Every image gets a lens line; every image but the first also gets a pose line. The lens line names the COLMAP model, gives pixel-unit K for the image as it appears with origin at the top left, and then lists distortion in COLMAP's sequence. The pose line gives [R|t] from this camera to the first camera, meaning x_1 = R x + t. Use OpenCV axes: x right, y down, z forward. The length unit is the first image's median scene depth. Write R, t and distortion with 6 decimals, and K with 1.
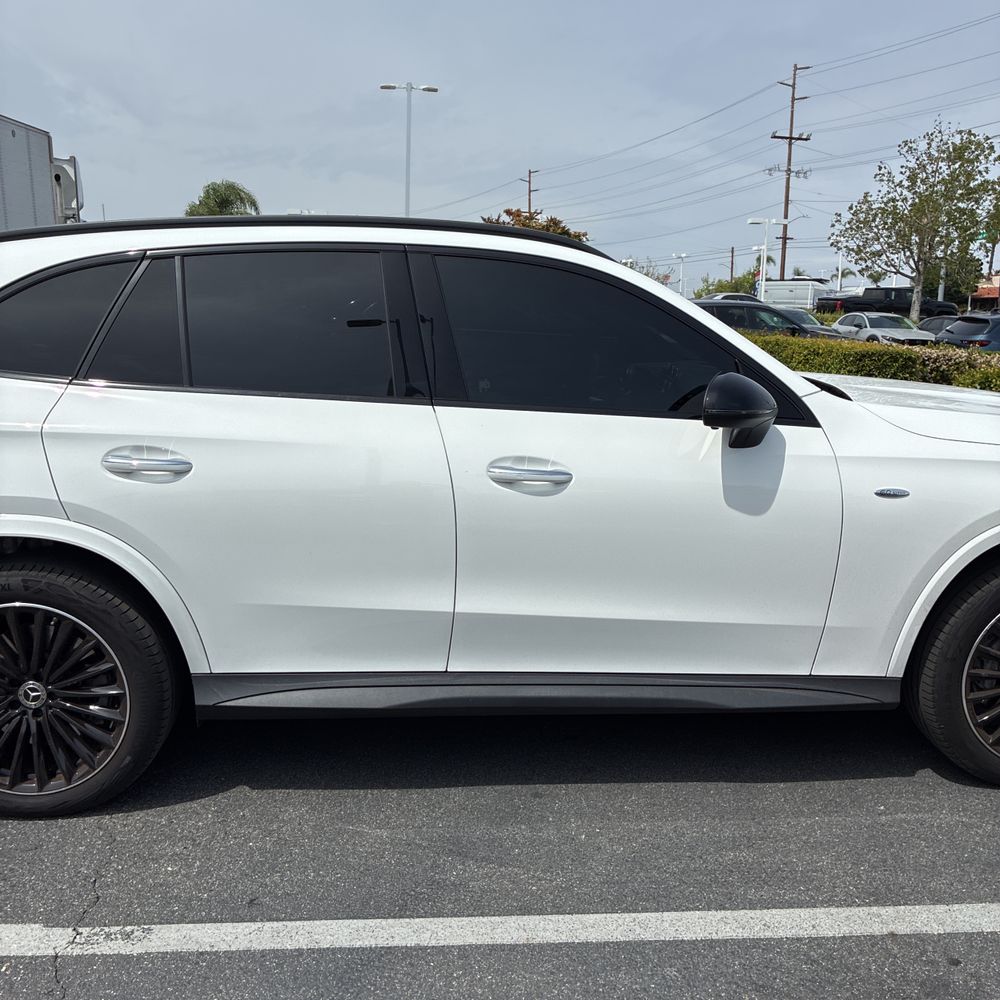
lens RADIAL K [[1018.5, 0, 490.3], [0, 1018.5, 505.7], [0, 0, 1]] dist [0.014552, 0.000000]
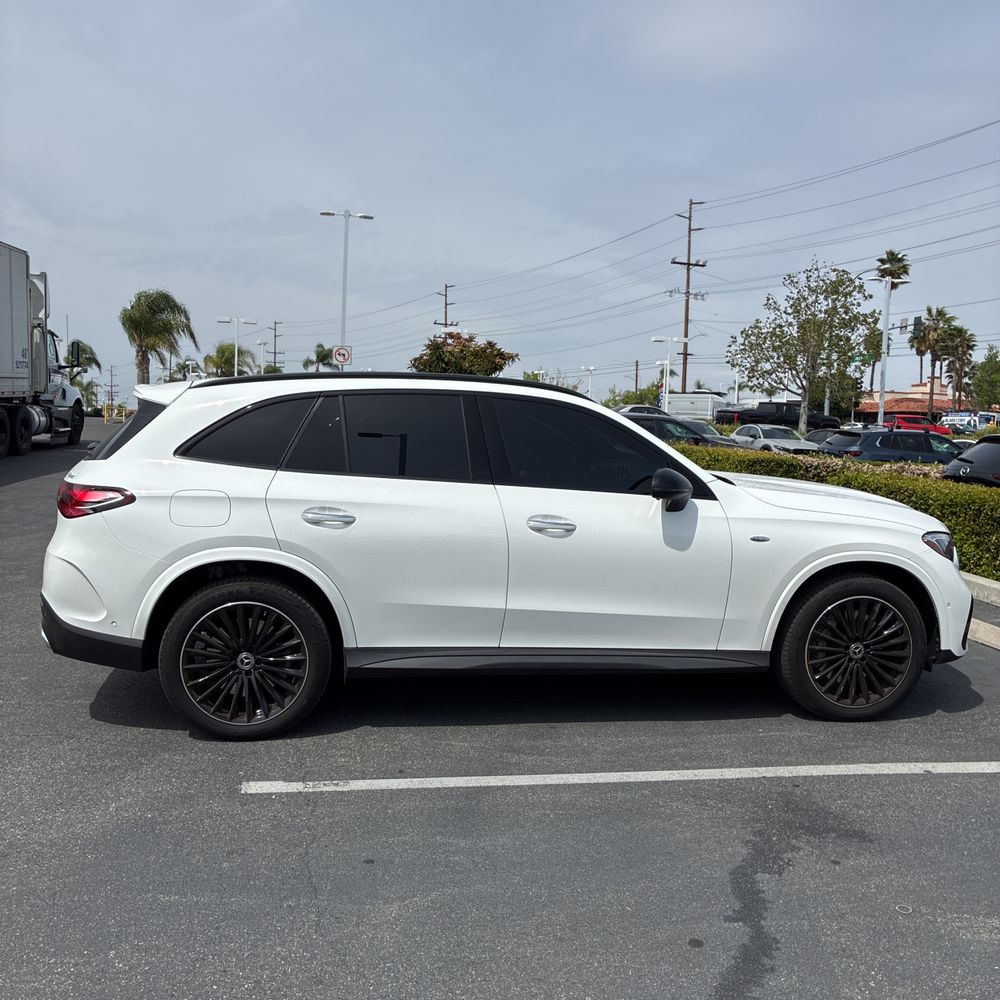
lens RADIAL K [[1018.5, 0, 502.8], [0, 1018.5, 478.7], [0, 0, 1]] dist [0.014552, 0.000000]
pose [[0.995098, 0.010564, 0.098329, -0.030397], [0.002021, 0.991899, -0.127012, 0.015439], [-0.098874, 0.126588, 0.987015, -0.097716]]
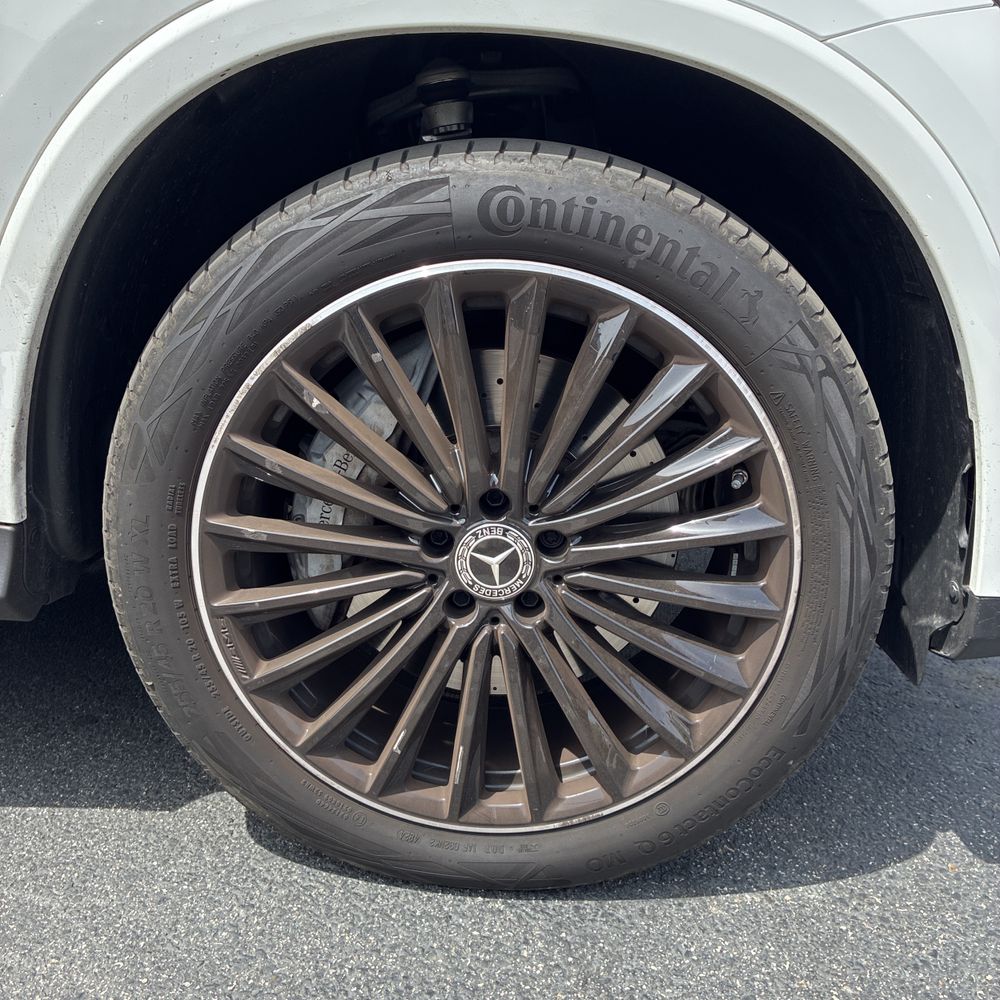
lens RADIAL K [[1018.5, 0, 503.5], [0, 1018.5, 483.1], [0, 0, 1]] dist [0.014552, 0.000000]
pose [[0.994599, 0.080358, -0.065698, 0.088997], [-0.075349, 0.994298, 0.075456, 0.018547], [0.071387, -0.070099, 0.994982, 0.106960]]
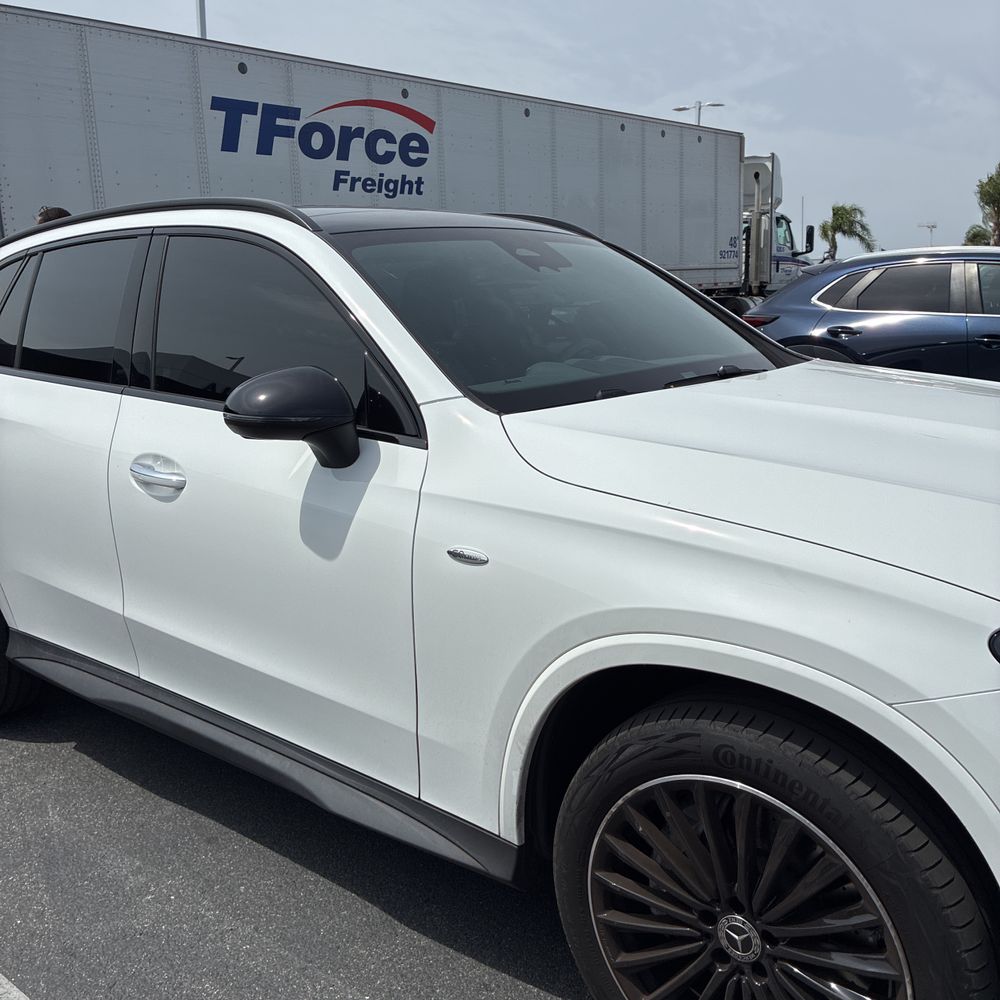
lens RADIAL K [[1018.5, 0, 498.7], [0, 1018.5, 490.5], [0, 0, 1]] dist [0.014552, 0.000000]
pose [[0.733110, 0.100924, -0.672580, 0.124278], [-0.105314, 0.993846, 0.034340, -0.011621], [0.671907, 0.045657, 0.739227, 0.078228]]
